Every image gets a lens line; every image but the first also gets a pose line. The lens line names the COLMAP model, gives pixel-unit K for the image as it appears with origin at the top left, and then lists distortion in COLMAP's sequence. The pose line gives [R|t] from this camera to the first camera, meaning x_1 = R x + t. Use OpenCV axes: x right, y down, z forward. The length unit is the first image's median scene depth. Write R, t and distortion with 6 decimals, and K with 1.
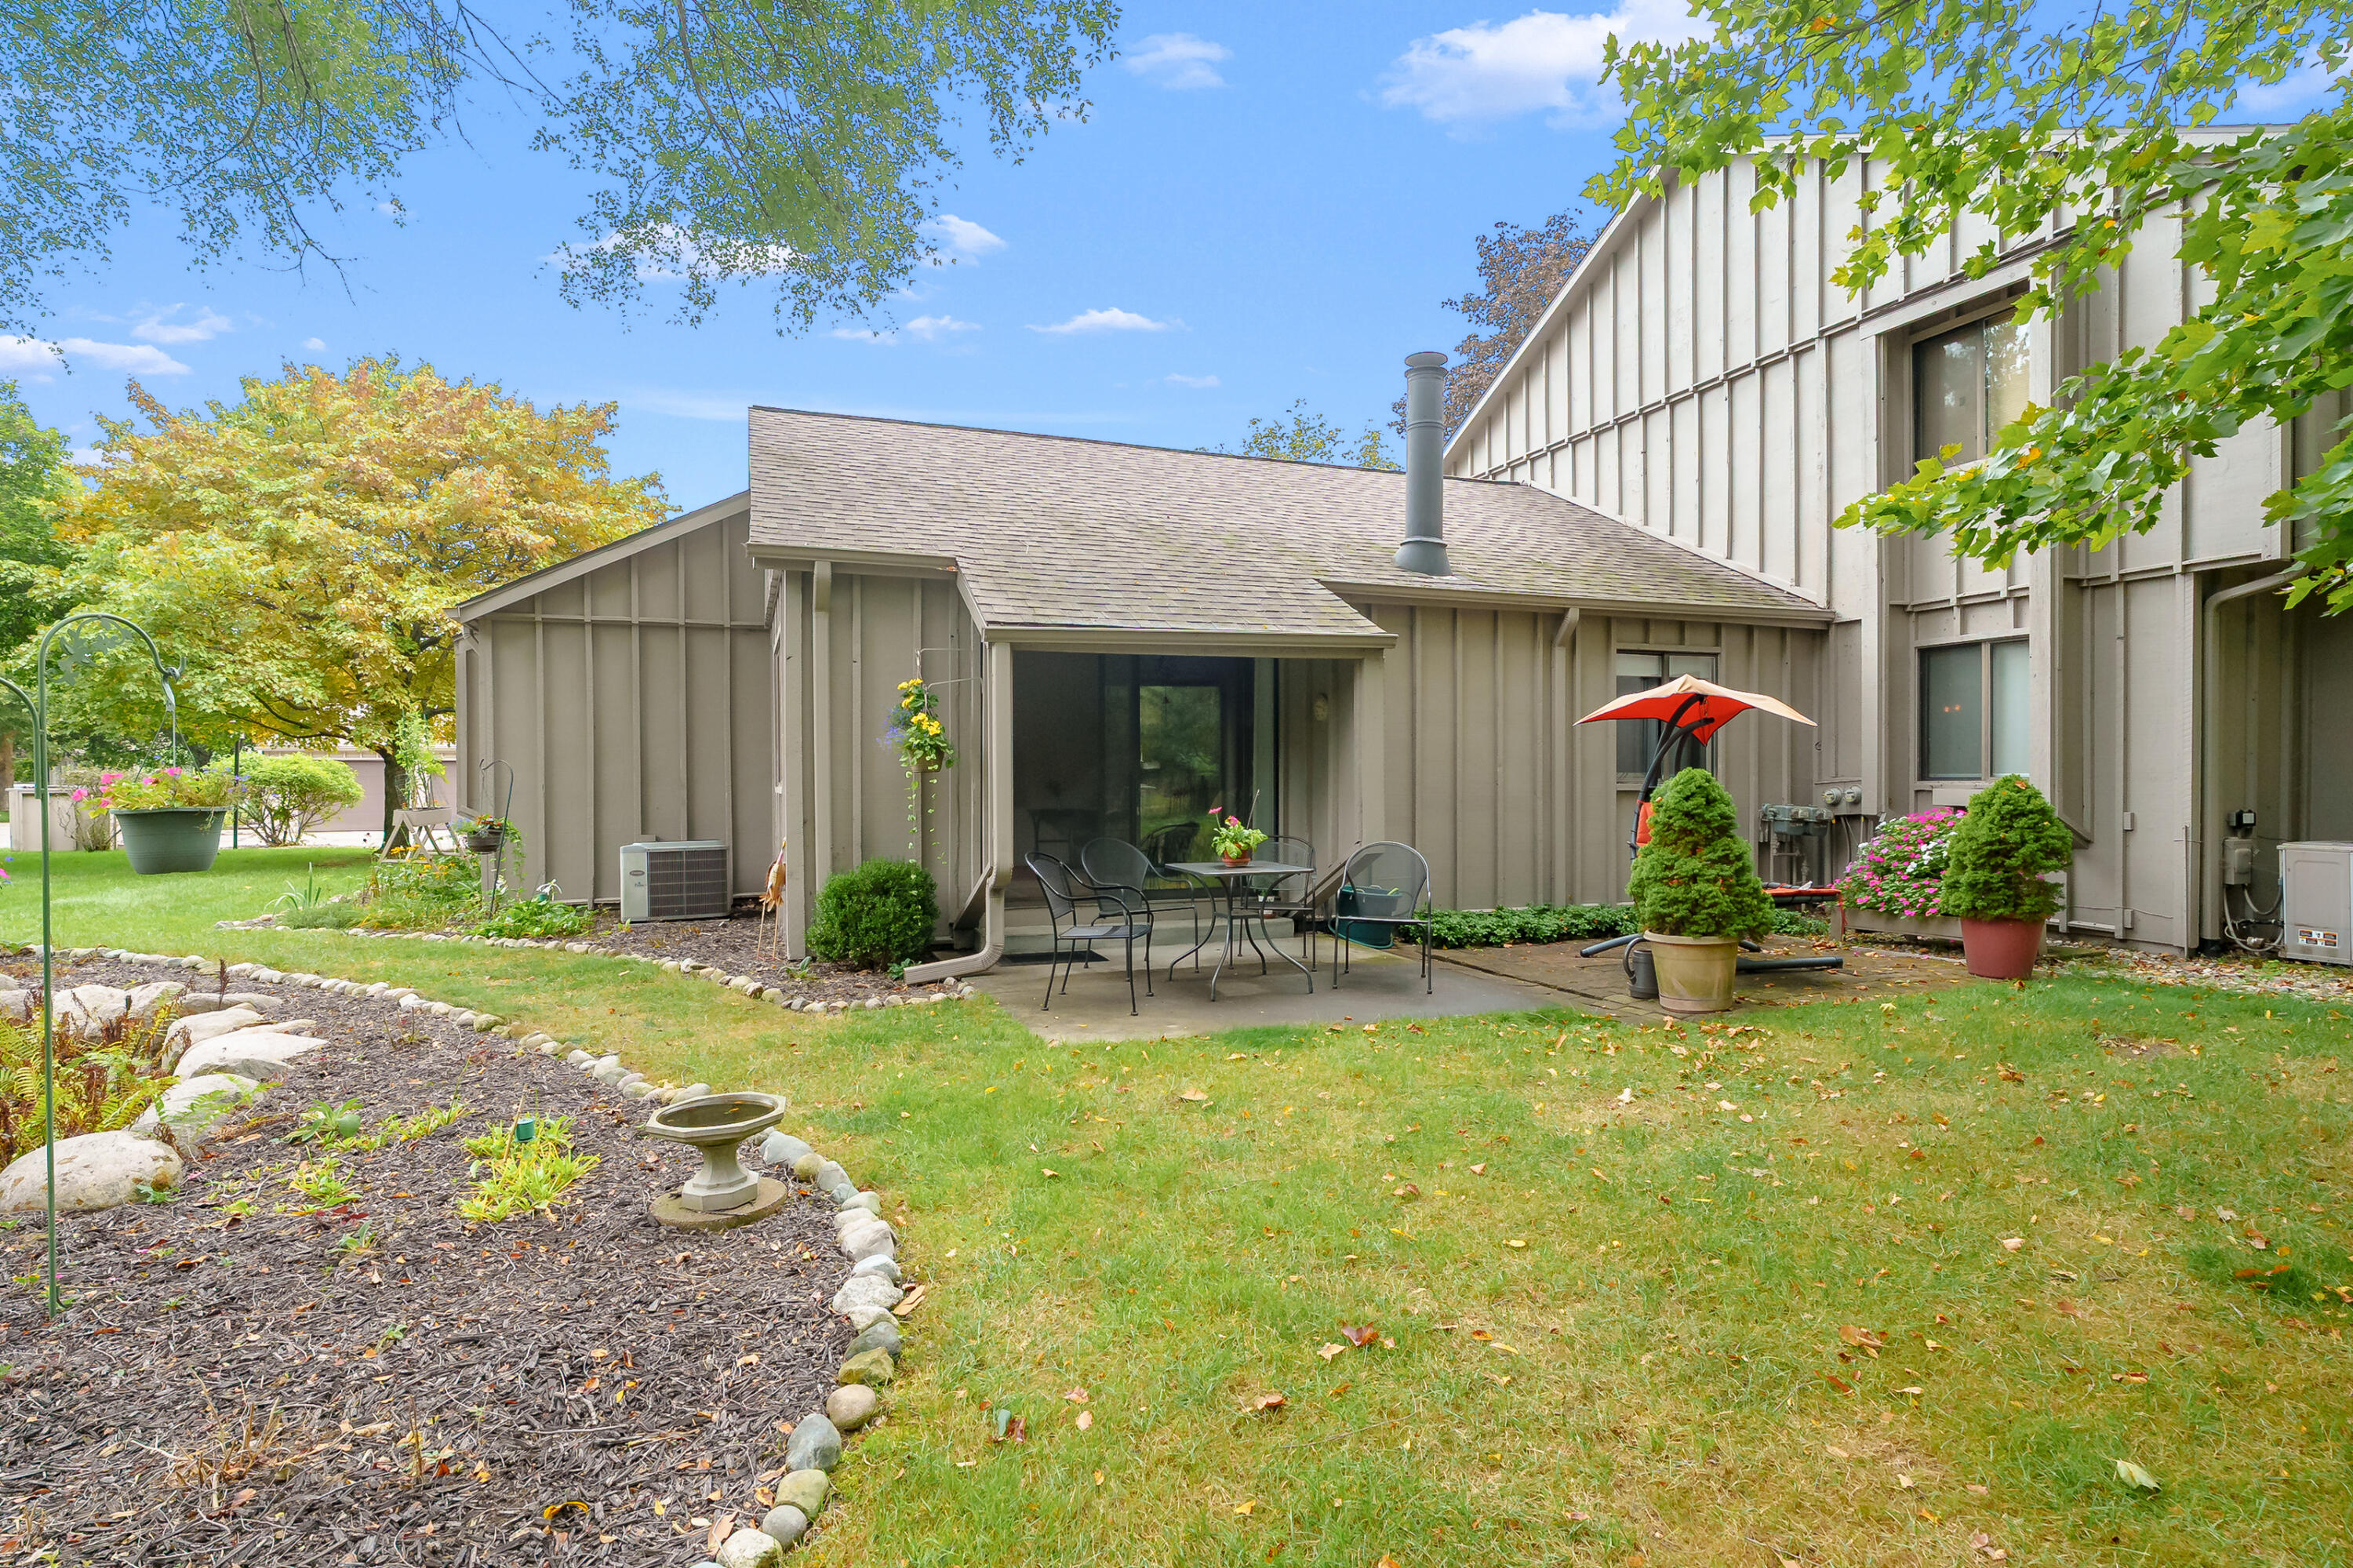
lens RADIAL K [[1163.8, 0, 1164.8], [0, 1163.8, 789.8], [0, 0, 1]] dist [-0.002872, 0.000115]
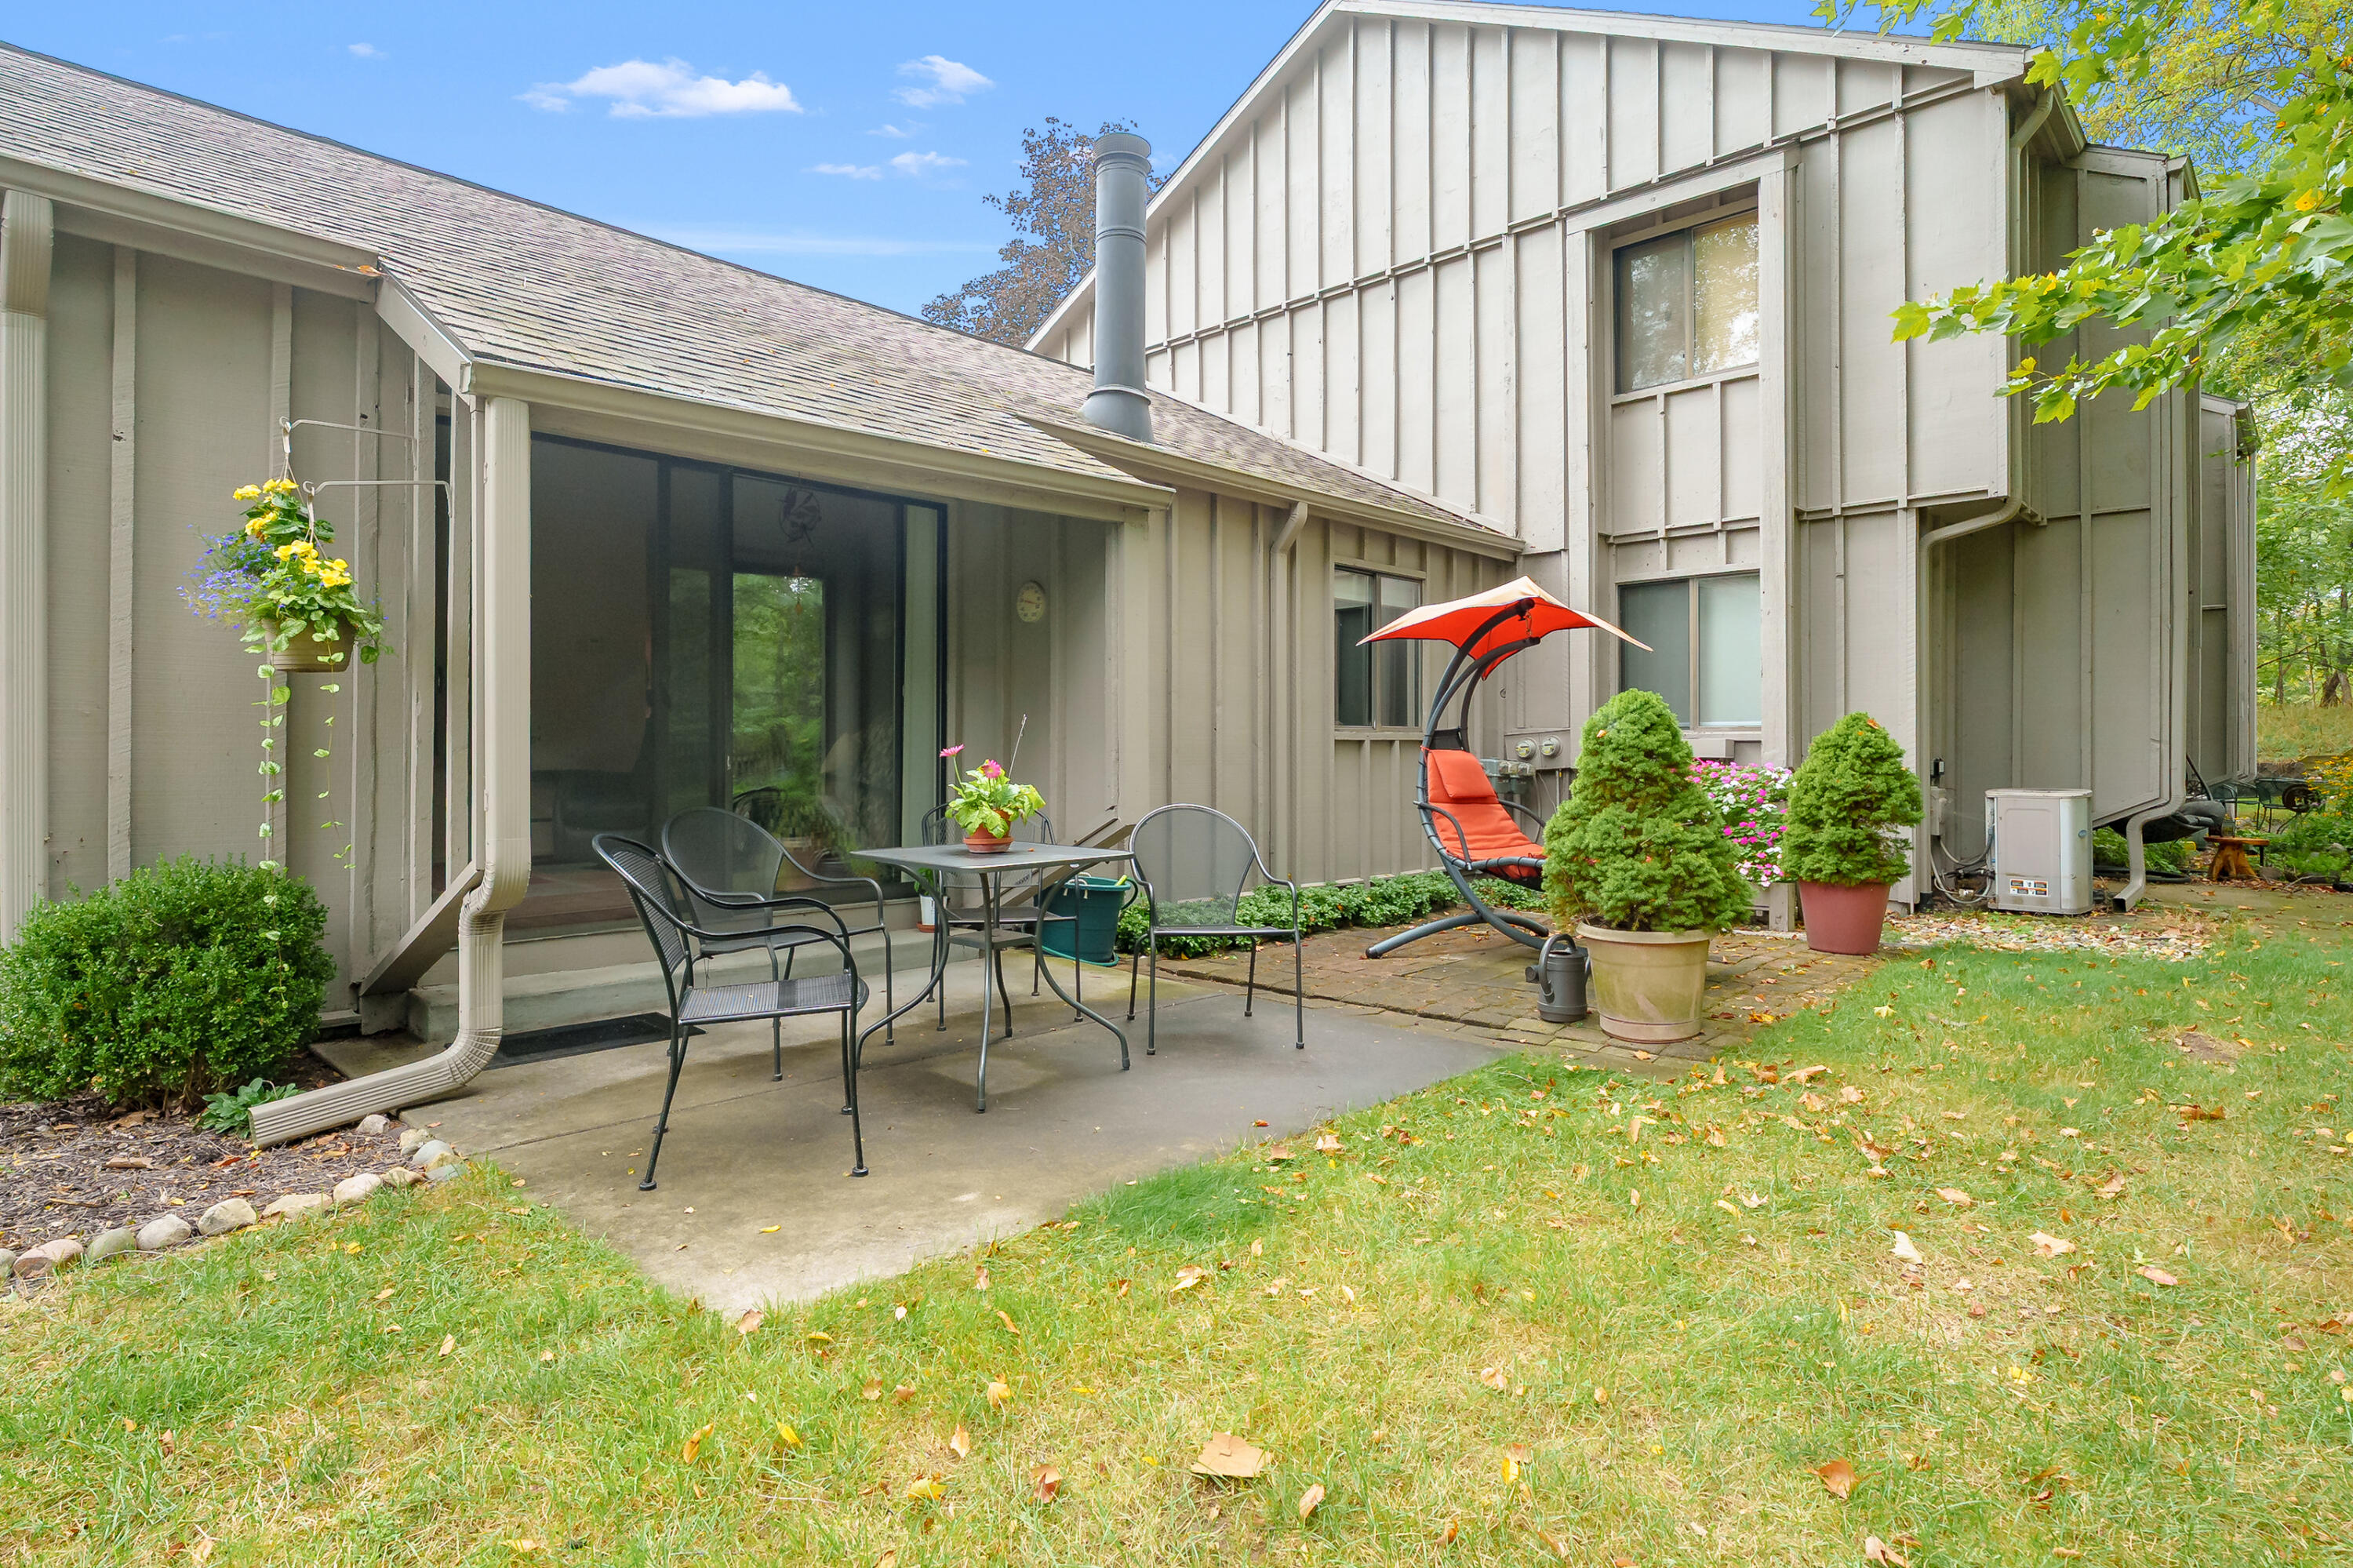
lens RADIAL K [[1220.8, 0, 1173.7], [0, 1220.8, 739.5], [0, 0, 1]] dist [-0.005249, -0.000594]
pose [[0.899039, 0.006245, 0.437823, -0.091816], [0.002293, 0.999817, -0.018968, 0.018978], [-0.437862, 0.018057, 0.898861, 0.352343]]
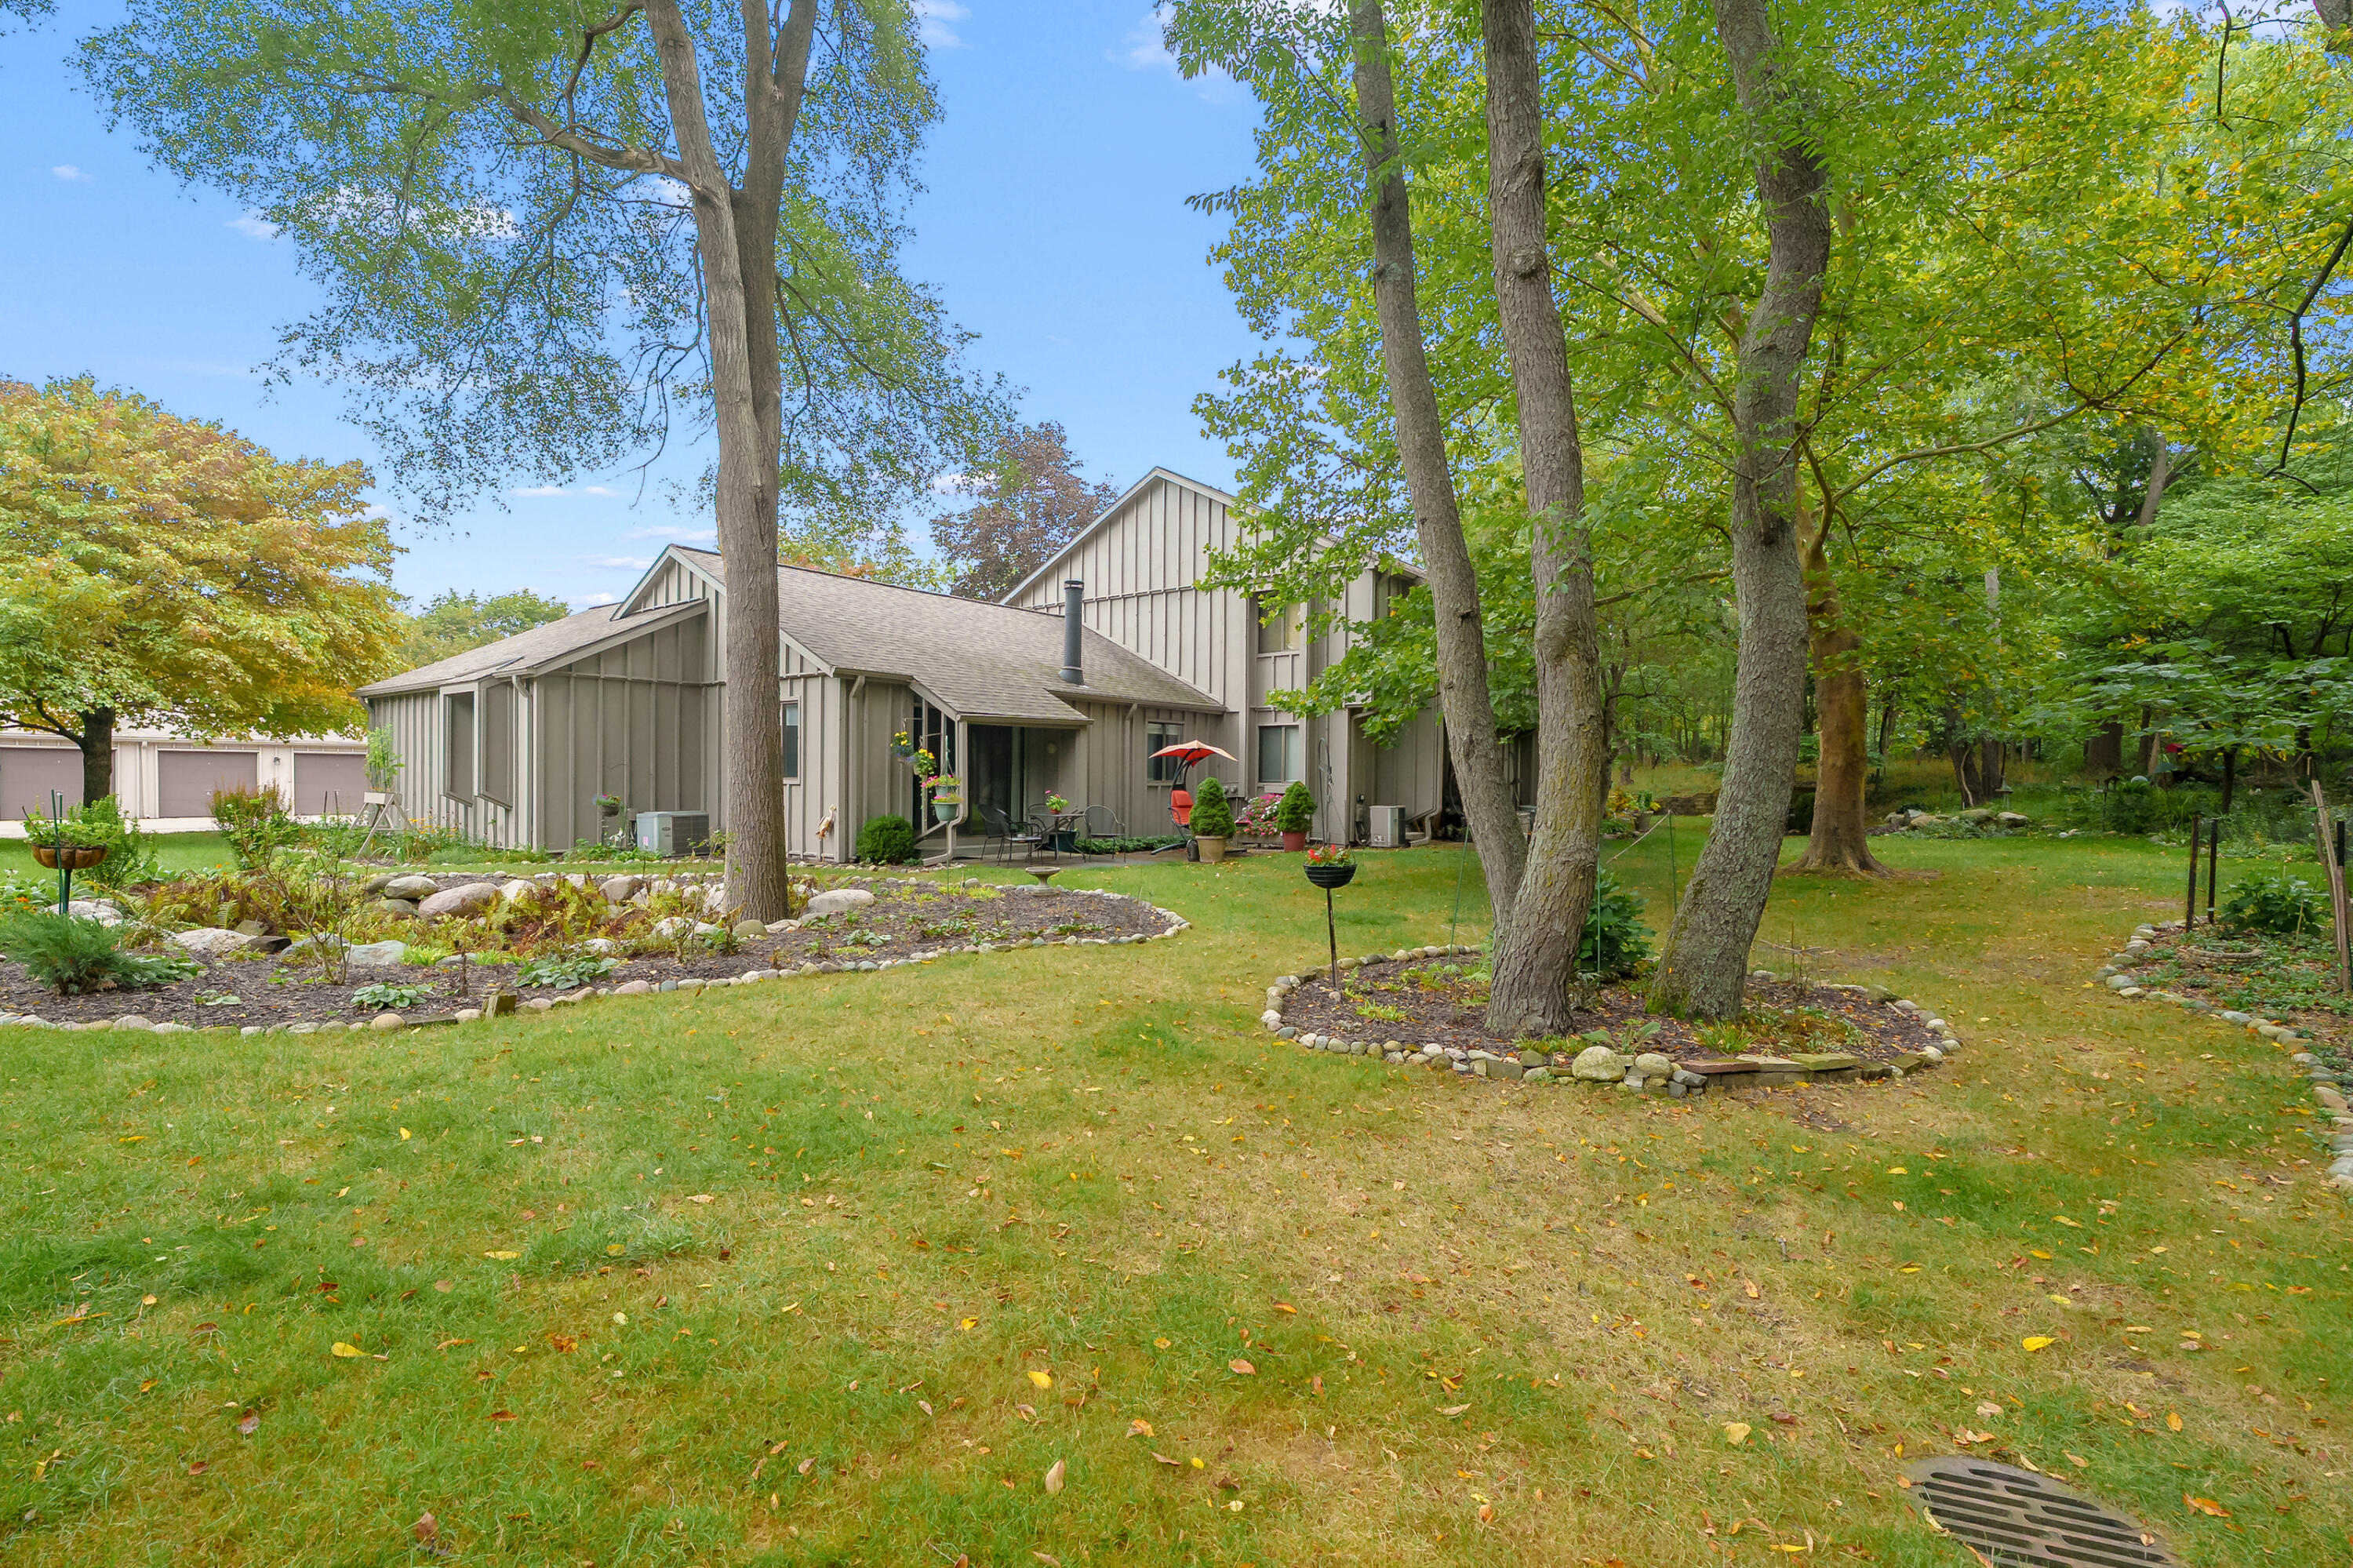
lens RADIAL K [[1076.2, 0, 1168.2], [0, 1076.2, 777.2], [0, 0, 1]] dist [0.002205, 0.001184]
pose [[0.850429, 0.011741, 0.525959, -0.769108], [-0.007171, 0.999917, -0.010725, 0.006783], [-0.526041, 0.005349, 0.850442, -0.890915]]
